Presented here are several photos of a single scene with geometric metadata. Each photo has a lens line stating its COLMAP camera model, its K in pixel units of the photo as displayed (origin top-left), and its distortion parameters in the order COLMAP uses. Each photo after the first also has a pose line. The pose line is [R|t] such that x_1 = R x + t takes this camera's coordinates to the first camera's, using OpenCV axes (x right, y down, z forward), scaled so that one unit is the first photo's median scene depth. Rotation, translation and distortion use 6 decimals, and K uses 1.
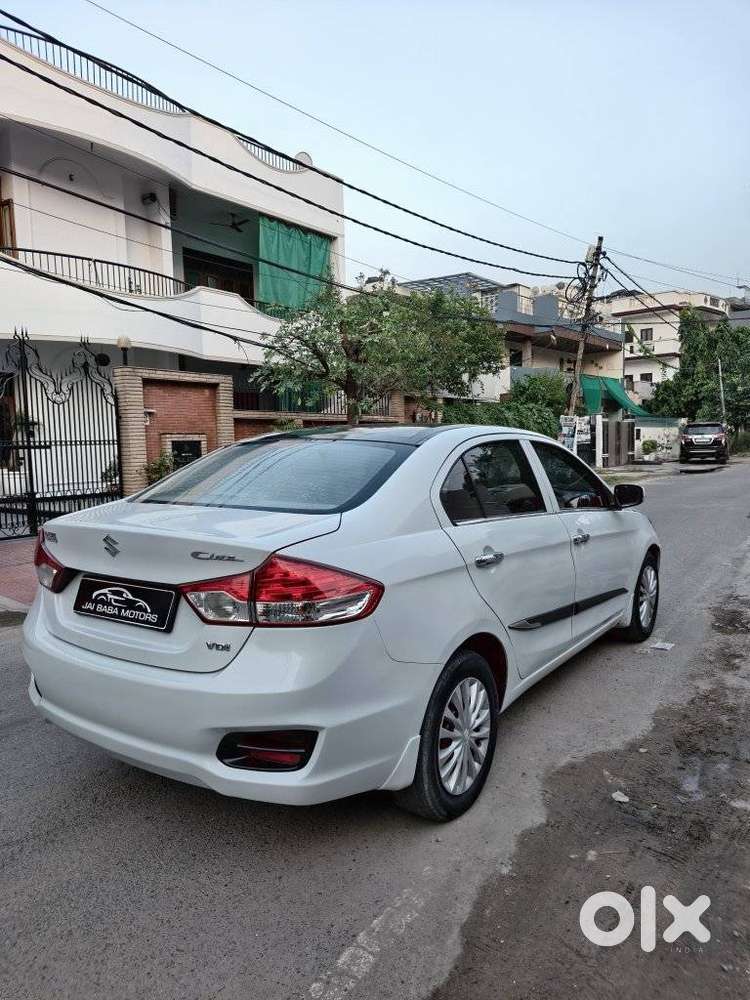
lens RADIAL K [[686.9, 0, 372.9], [0, 686.9, 500.9], [0, 0, 1]] dist [0.050955, -0.058597]
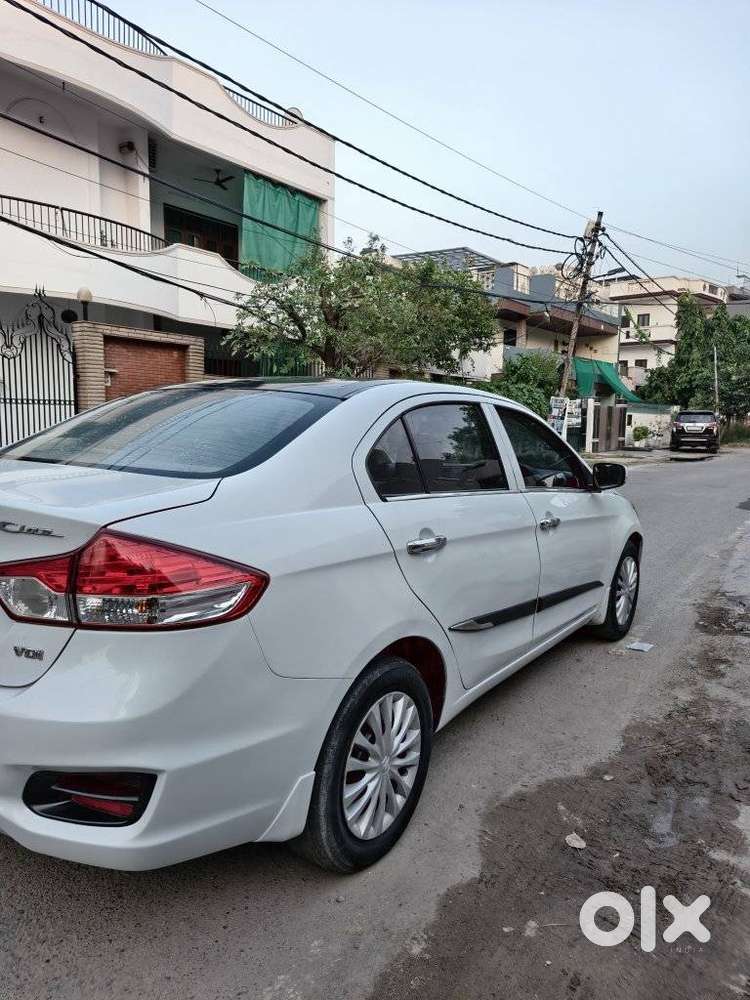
lens RADIAL K [[686.9, 0, 372.9], [0, 686.9, 500.9], [0, 0, 1]] dist [0.050955, -0.058597]
pose [[0.999220, 0.036581, 0.014887, 0.073860], [-0.037042, 0.998801, 0.031996, 0.008530], [-0.013699, -0.032522, 0.999377, 0.162122]]
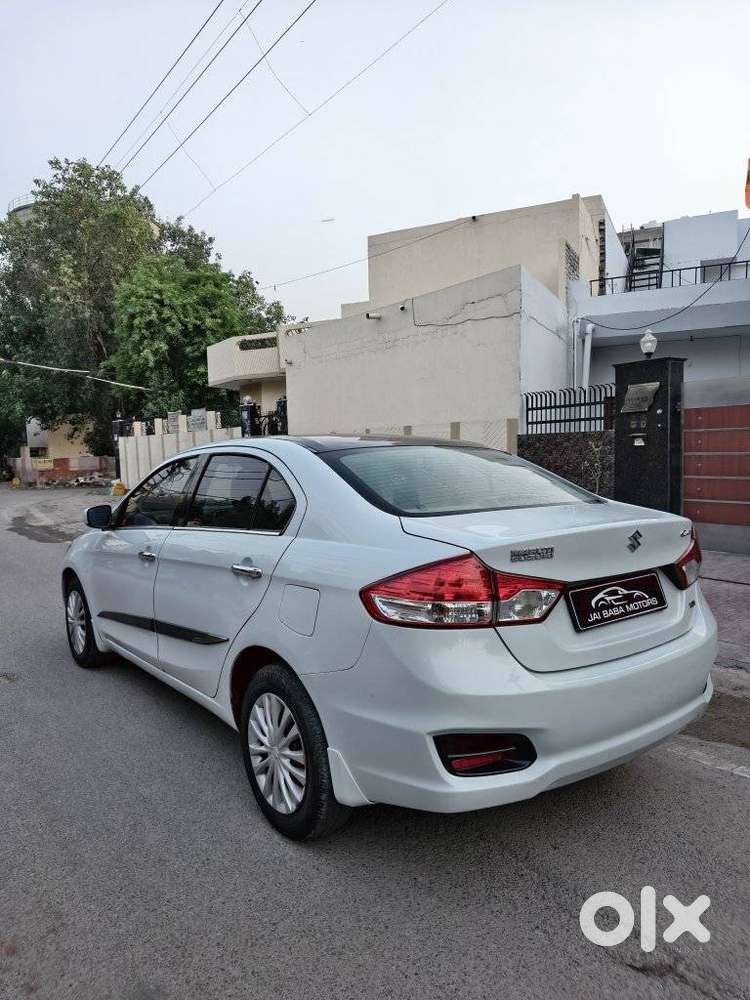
lens RADIAL K [[687.4, 0, 370.7], [0, 687.4, 503.5], [0, 0, 1]] dist [0.053629, -0.071374]
pose [[0.309658, -0.049508, 0.949558, -0.960244], [0.094121, 0.995335, 0.021202, -0.031571], [-0.946178, 0.082808, 0.312874, 0.690703]]
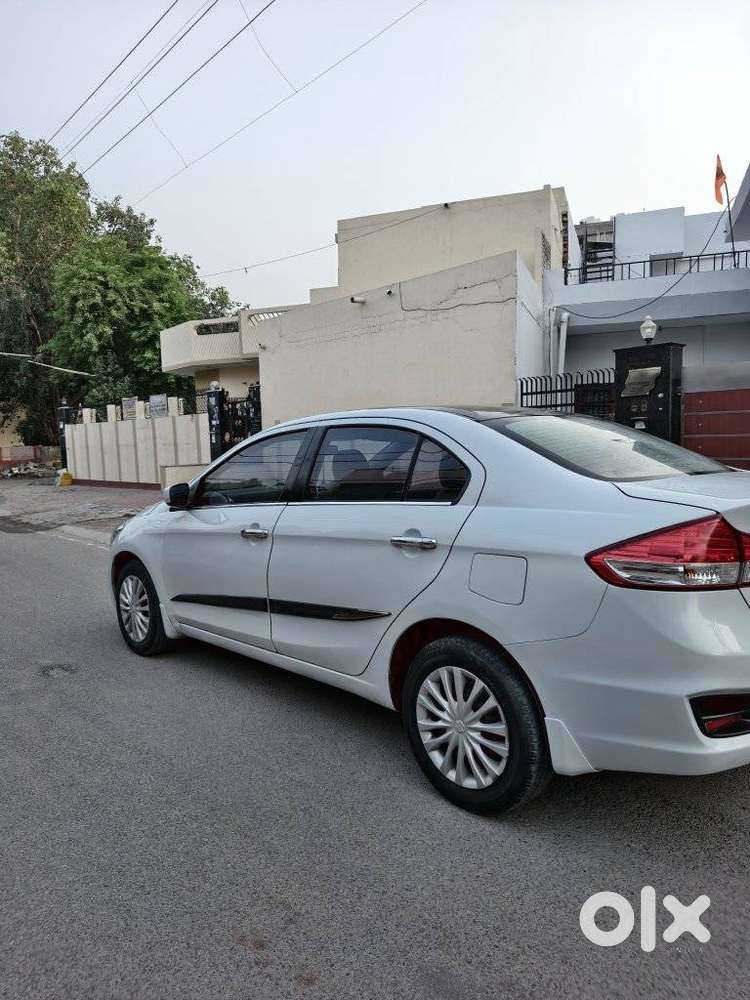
lens RADIAL K [[686.9, 0, 372.9], [0, 686.9, 500.9], [0, 0, 1]] dist [0.050955, -0.058597]
pose [[0.214033, -0.061474, 0.974890, -1.008713], [0.100044, 0.994149, 0.040724, -0.032747], [-0.971690, 0.088816, 0.218931, 0.949400]]
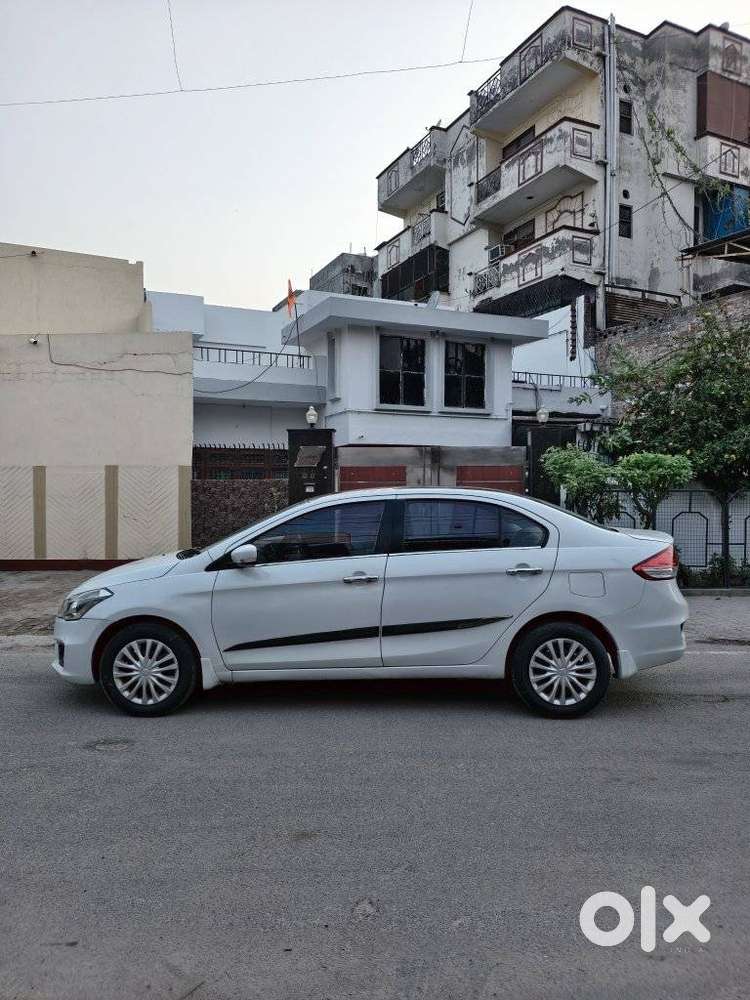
lens RADIAL K [[686.9, 0, 372.9], [0, 686.9, 500.9], [0, 0, 1]] dist [0.050955, -0.058597]
pose [[-0.541616, 0.011056, 0.840553, -1.195294], [0.090226, 0.994902, 0.045052, -0.166468], [-0.835770, 0.100241, -0.539852, 1.995424]]
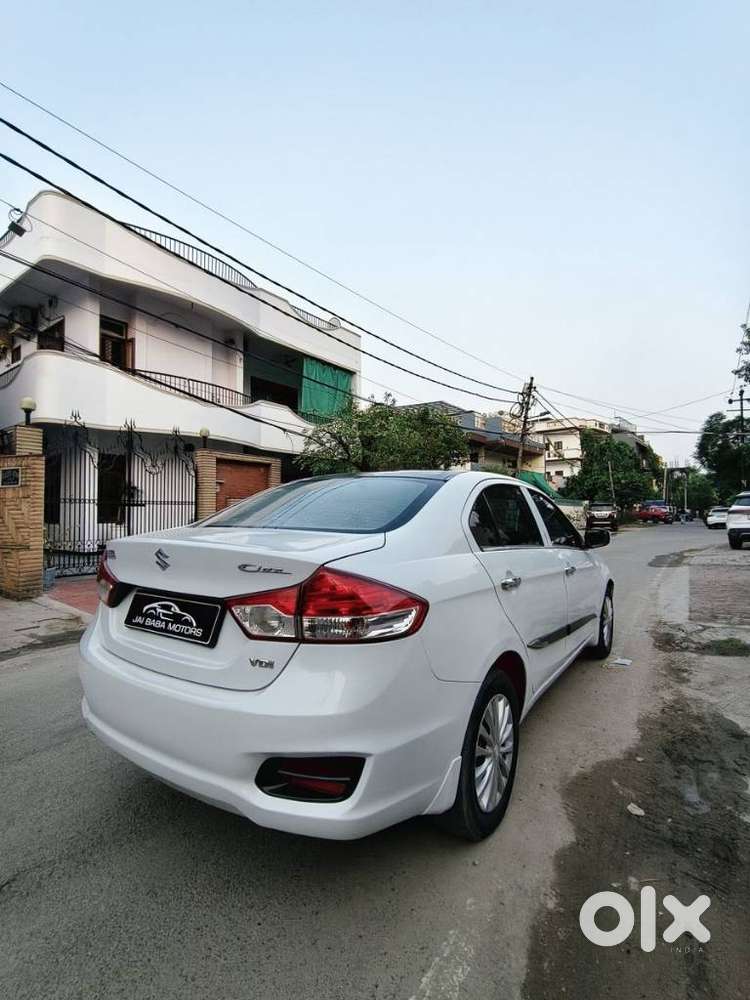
lens RADIAL K [[470.3, 0, 385.7], [0, 470.3, 498.1], [0, 0, 1]] dist [-0.002825, 0.000213]
pose [[0.999556, 0.017897, 0.023832, -0.042538], [-0.014898, 0.992596, -0.120542, 0.035310], [-0.025813, 0.120133, 0.992422, 0.189671]]
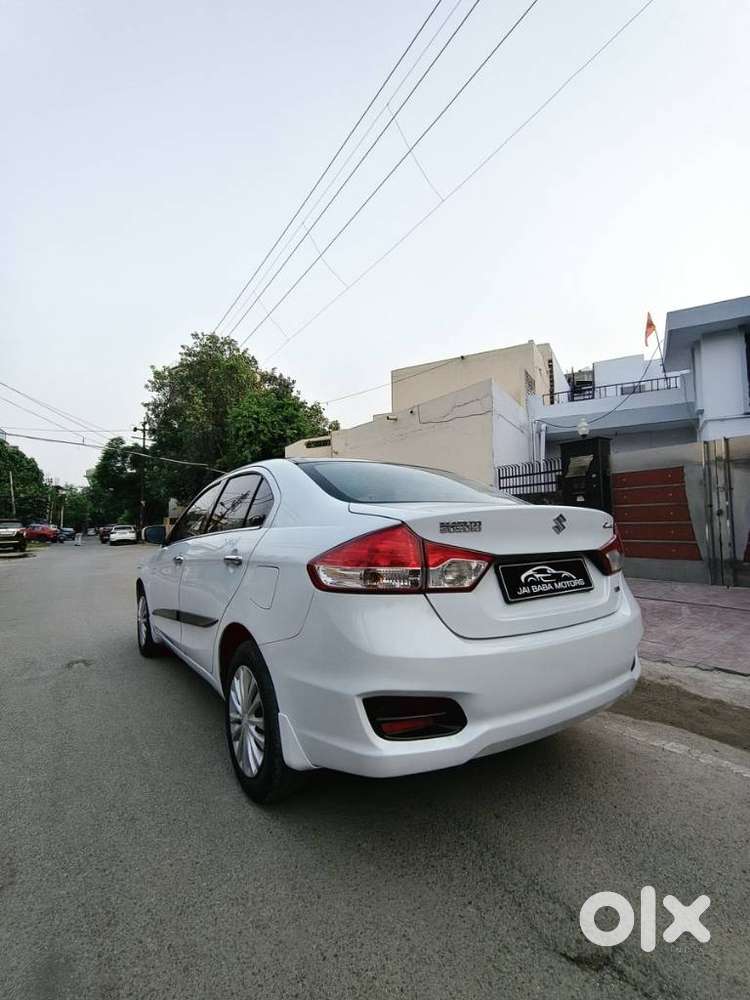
lens RADIAL K [[470.7, 0, 383.2], [0, 470.7, 499.6], [0, 0, 1]] dist [-0.003591, 0.000361]
pose [[0.346889, 0.070192, 0.935276, -0.790717], [0.090833, 0.989994, -0.107988, 0.054294], [-0.933497, 0.122414, 0.337042, 0.664864]]
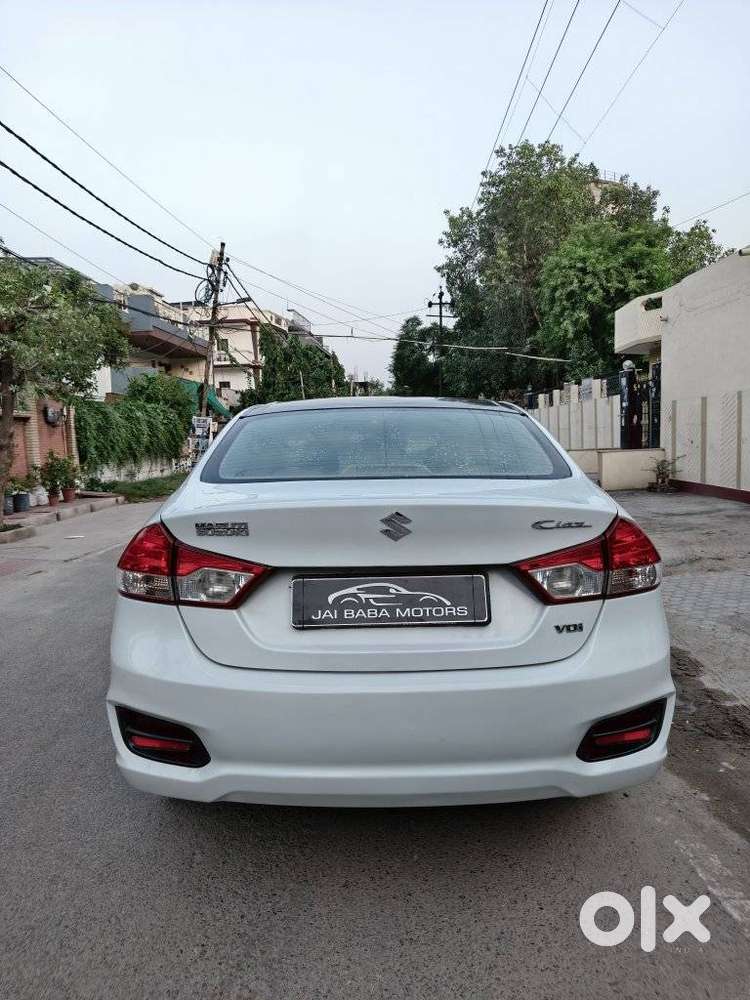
lens RADIAL K [[686.9, 0, 372.9], [0, 686.9, 500.9], [0, 0, 1]] dist [0.050955, -0.058597]
pose [[0.819162, -0.048167, 0.571536, -0.551626], [0.053067, 0.998558, 0.008096, 0.019201], [-0.571102, 0.023698, 0.820537, 0.256719]]
